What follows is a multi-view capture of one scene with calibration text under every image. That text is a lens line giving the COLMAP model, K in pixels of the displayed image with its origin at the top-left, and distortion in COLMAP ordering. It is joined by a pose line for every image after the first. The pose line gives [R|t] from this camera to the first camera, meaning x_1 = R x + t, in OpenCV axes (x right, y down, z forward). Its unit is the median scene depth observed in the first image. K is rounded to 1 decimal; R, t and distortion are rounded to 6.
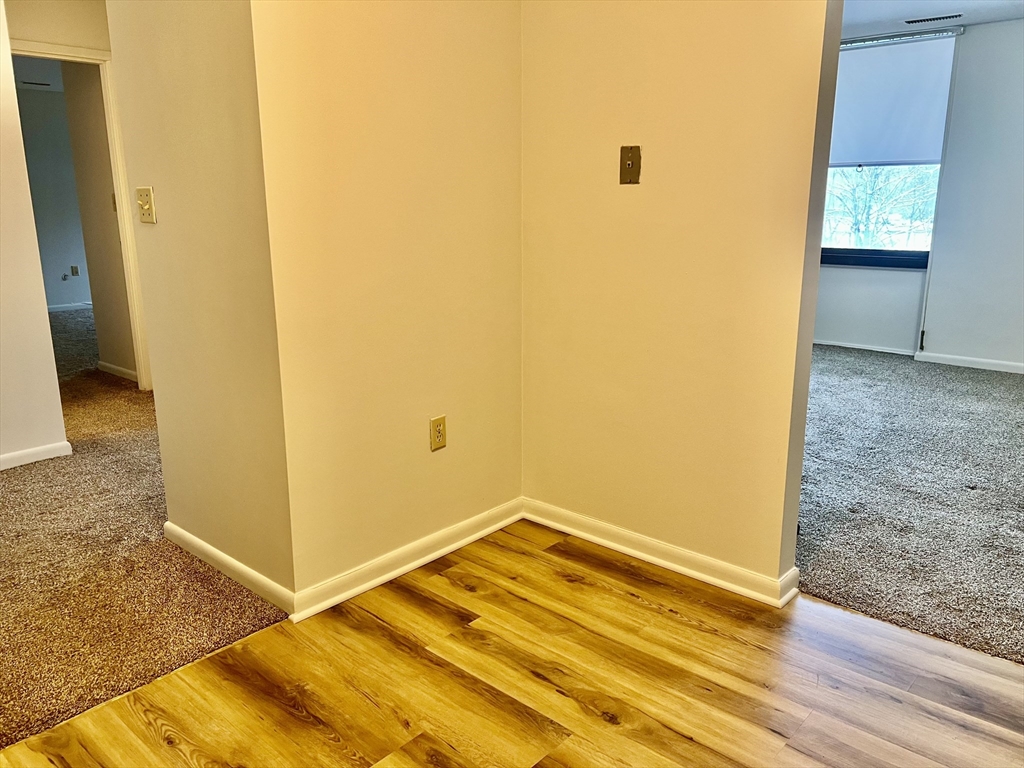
lens RADIAL K [[784.0, 0, 517.5], [0, 784.0, 388.6], [0, 0, 1]] dist [0.086610, -0.101388]
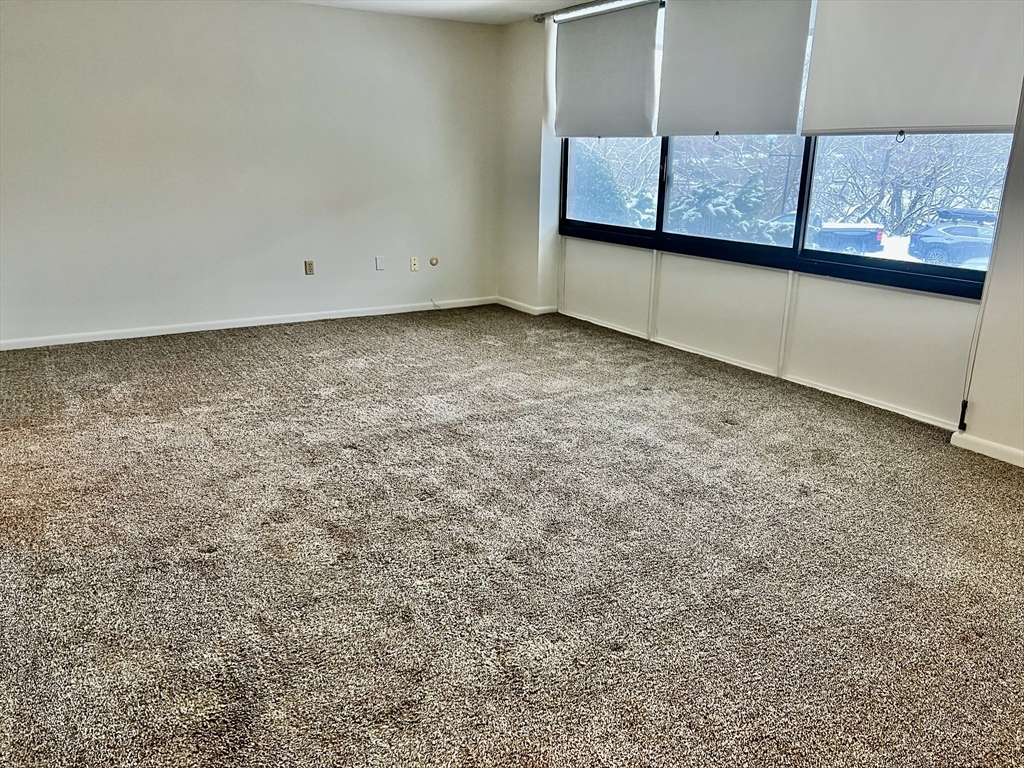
lens RADIAL K [[784.0, 0, 517.5], [0, 784.0, 388.6], [0, 0, 1]] dist [0.086610, -0.101388]
pose [[0.957203, 0.098609, -0.272102, 0.338643], [-0.084720, 0.994452, 0.062356, -0.090794], [0.276741, -0.036634, 0.960246, 0.295911]]
